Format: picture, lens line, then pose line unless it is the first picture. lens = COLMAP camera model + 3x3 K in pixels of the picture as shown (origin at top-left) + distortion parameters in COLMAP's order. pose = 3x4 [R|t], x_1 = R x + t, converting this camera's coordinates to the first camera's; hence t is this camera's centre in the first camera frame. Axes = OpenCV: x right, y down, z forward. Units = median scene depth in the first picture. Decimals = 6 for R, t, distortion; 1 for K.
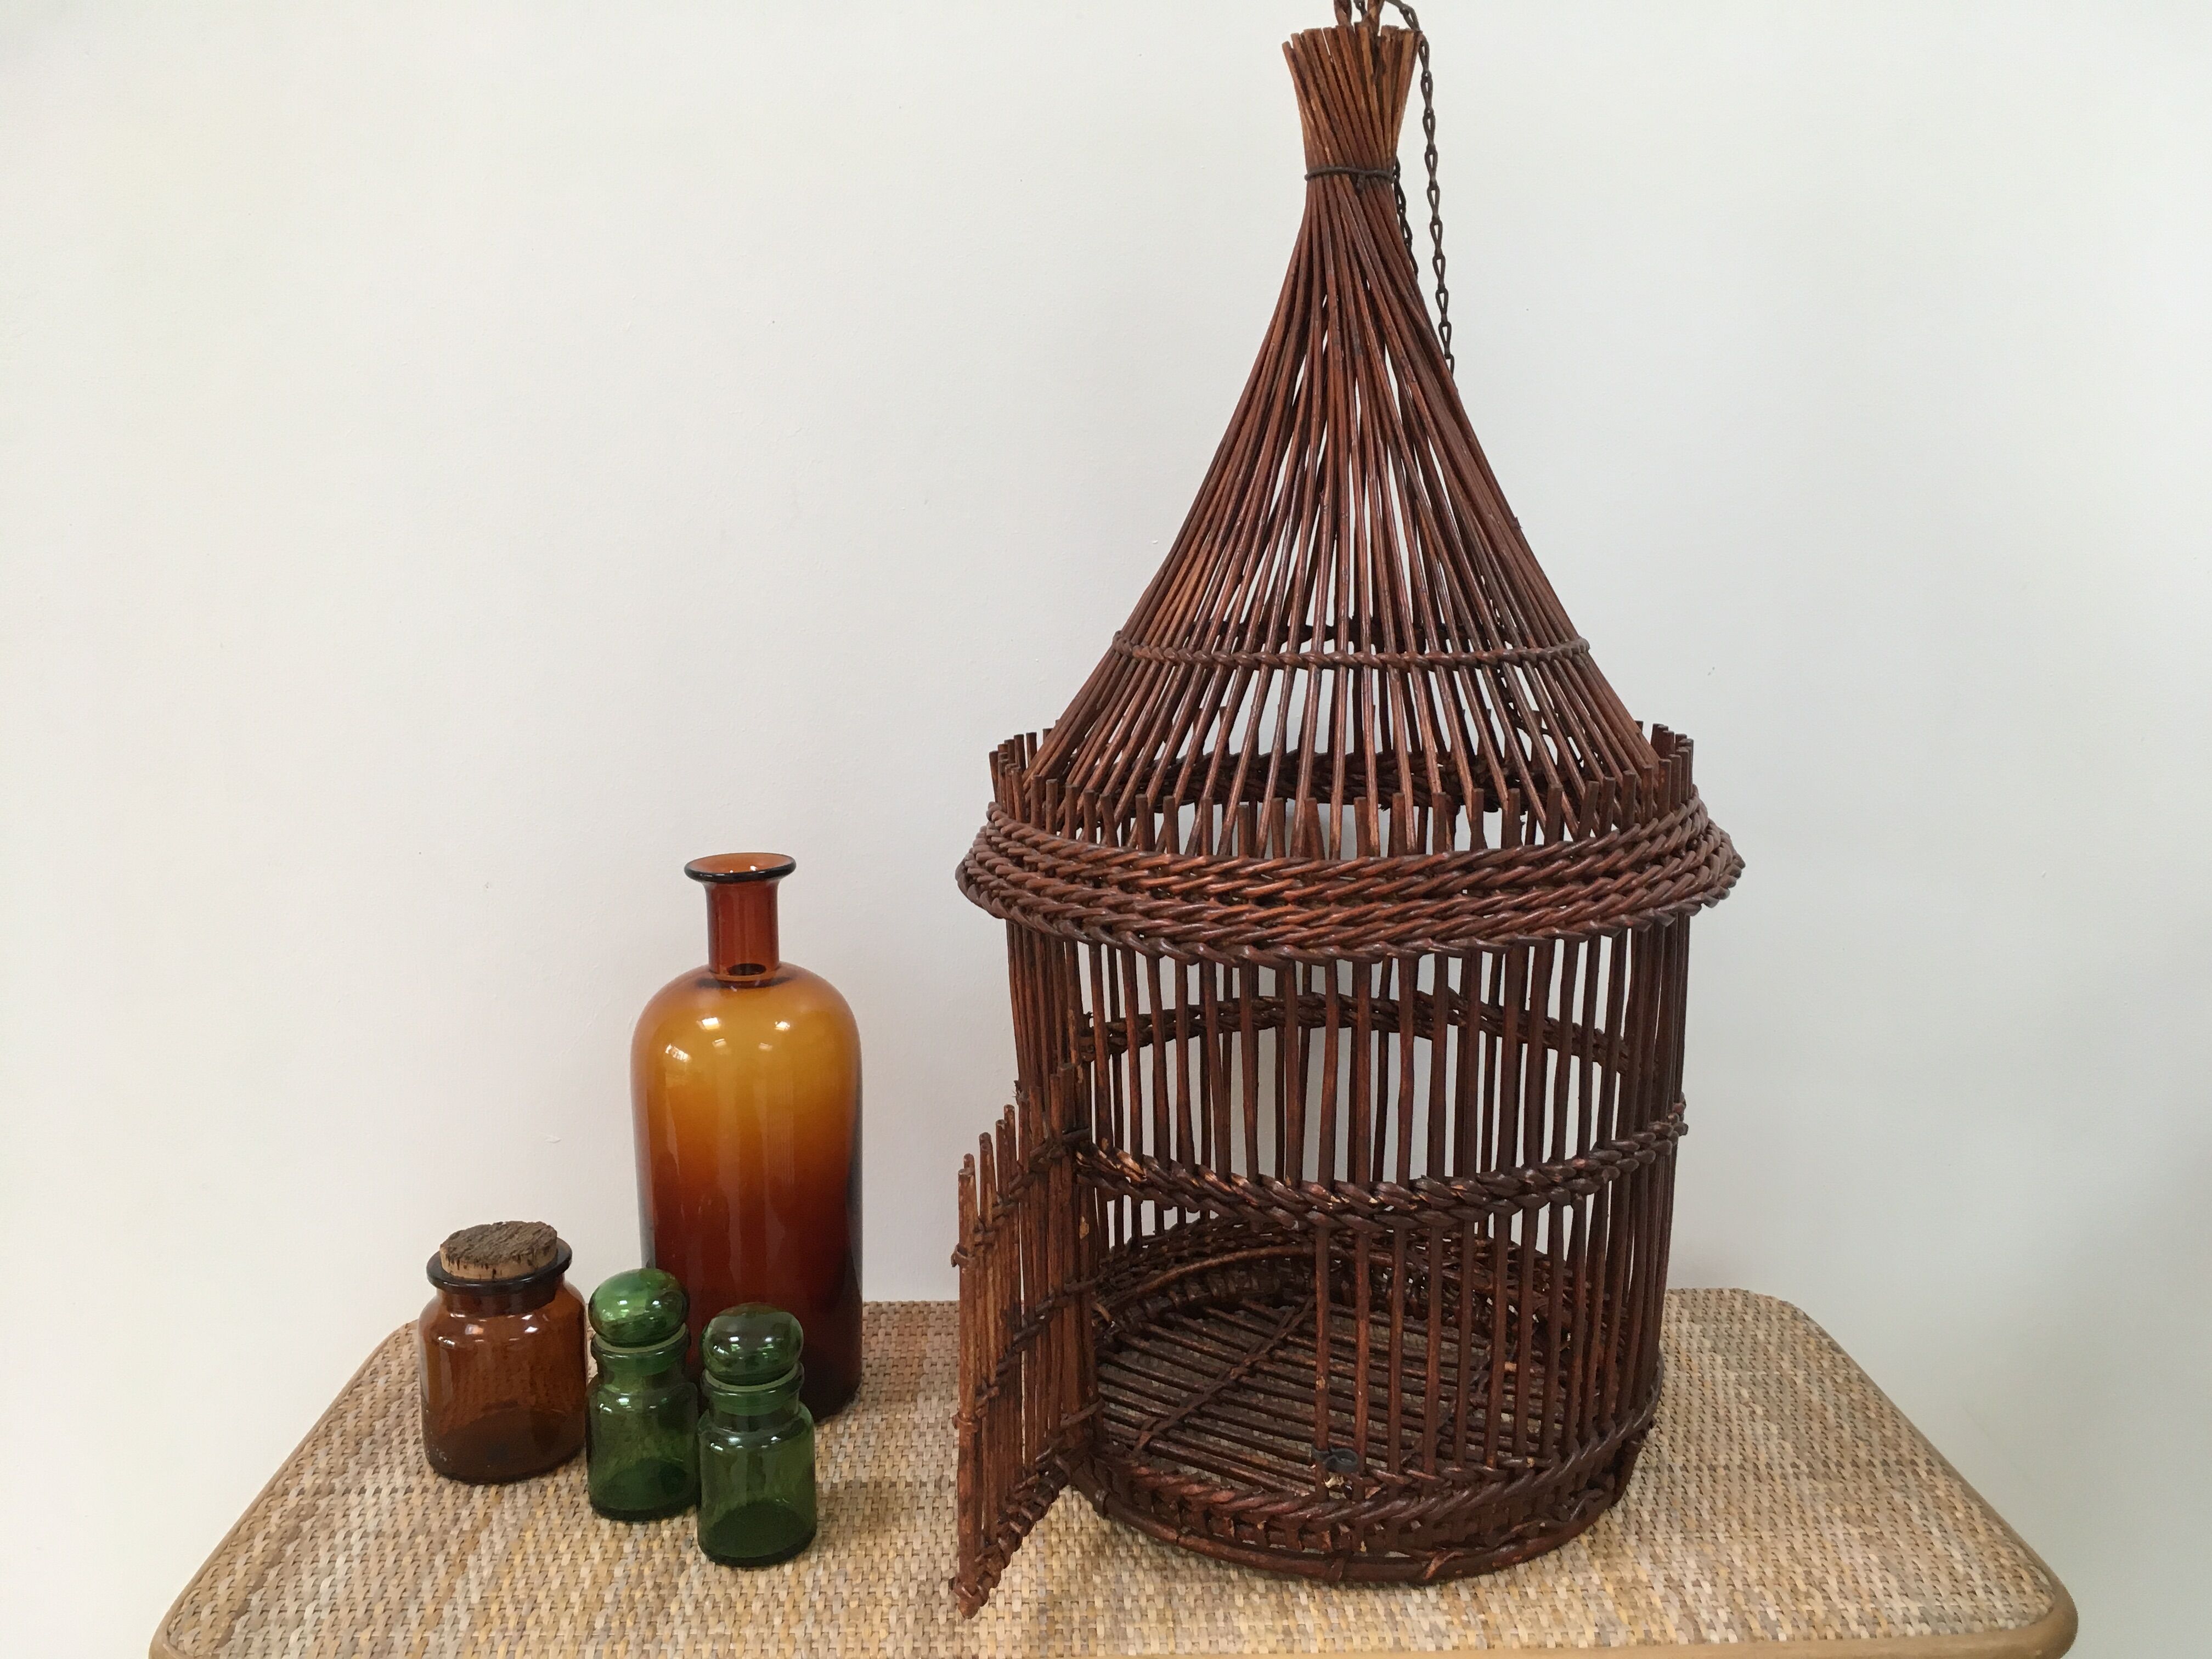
lens RADIAL K [[1819.8, 0, 1106.0], [0, 1819.8, 829.5], [0, 0, 1]] dist [-0.010608, 0.003244]
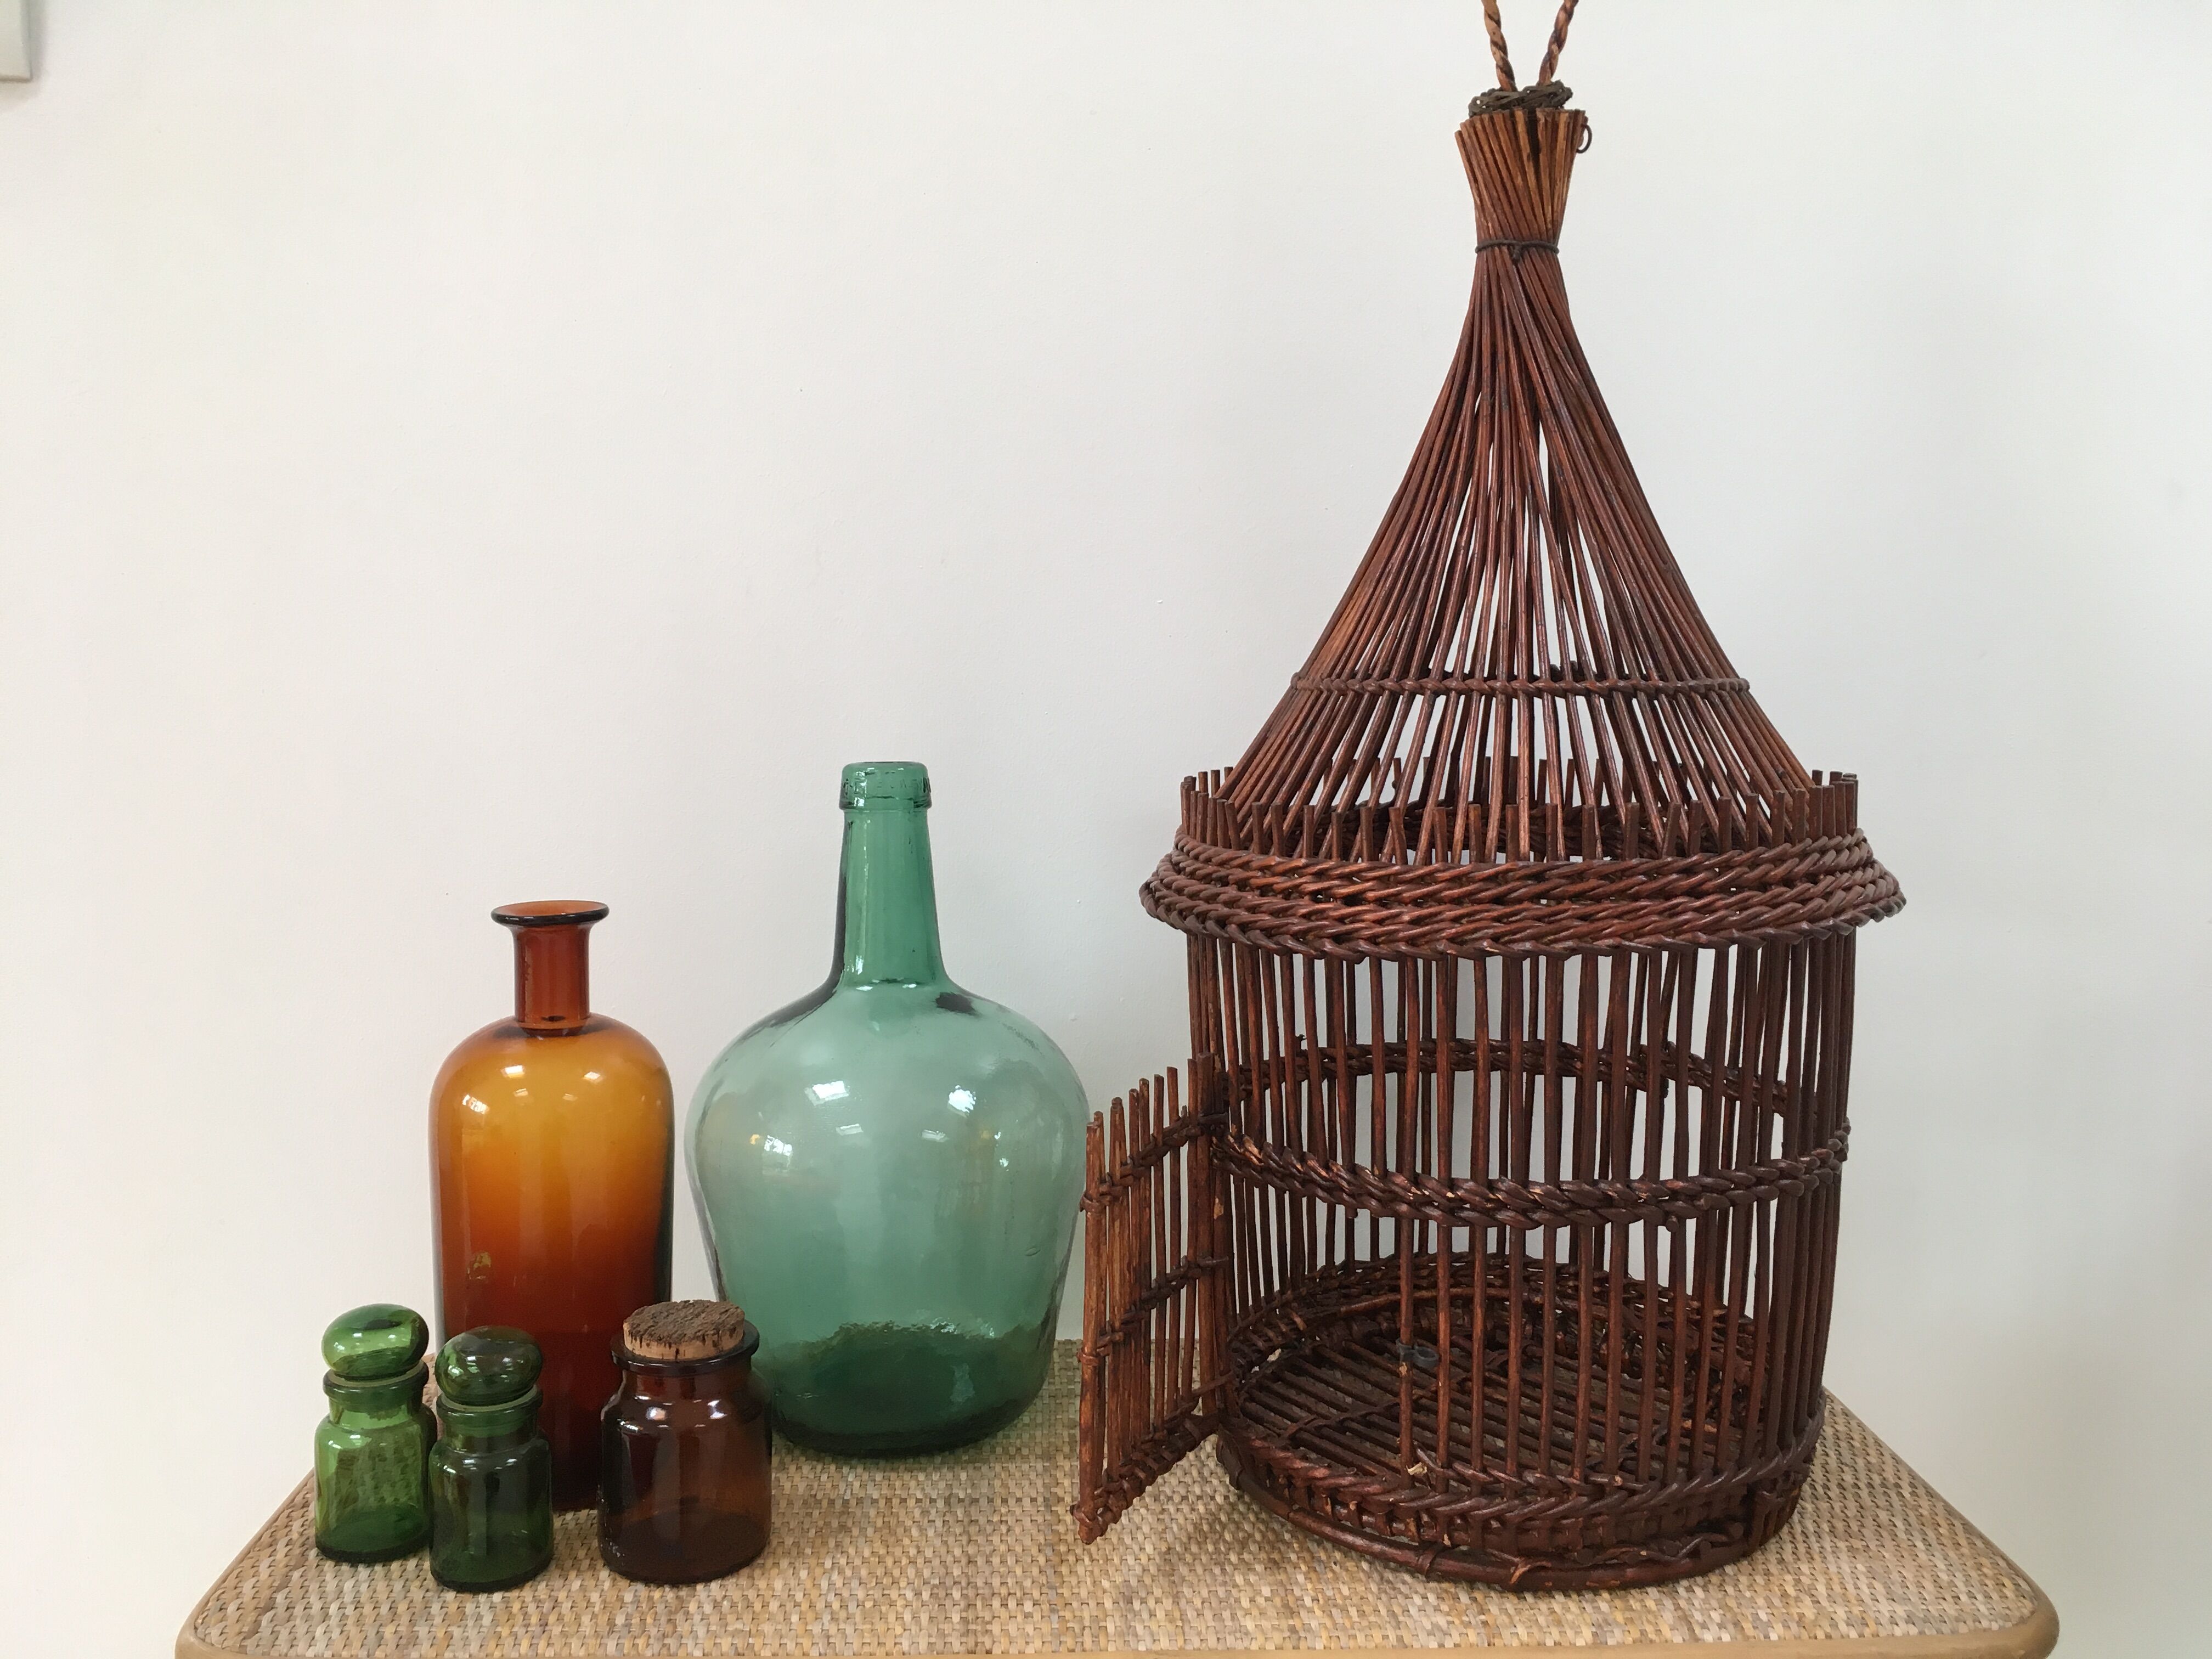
lens RADIAL K [[1887.1, 0, 1099.1], [0, 1887.1, 841.8], [0, 0, 1]] dist [0.000077, -0.187277]
pose [[0.936854, 0.035363, -0.347929, 0.307168], [-0.061291, 0.996079, -0.063796, 0.077605], [0.344309, 0.081093, 0.935348, -0.097344]]
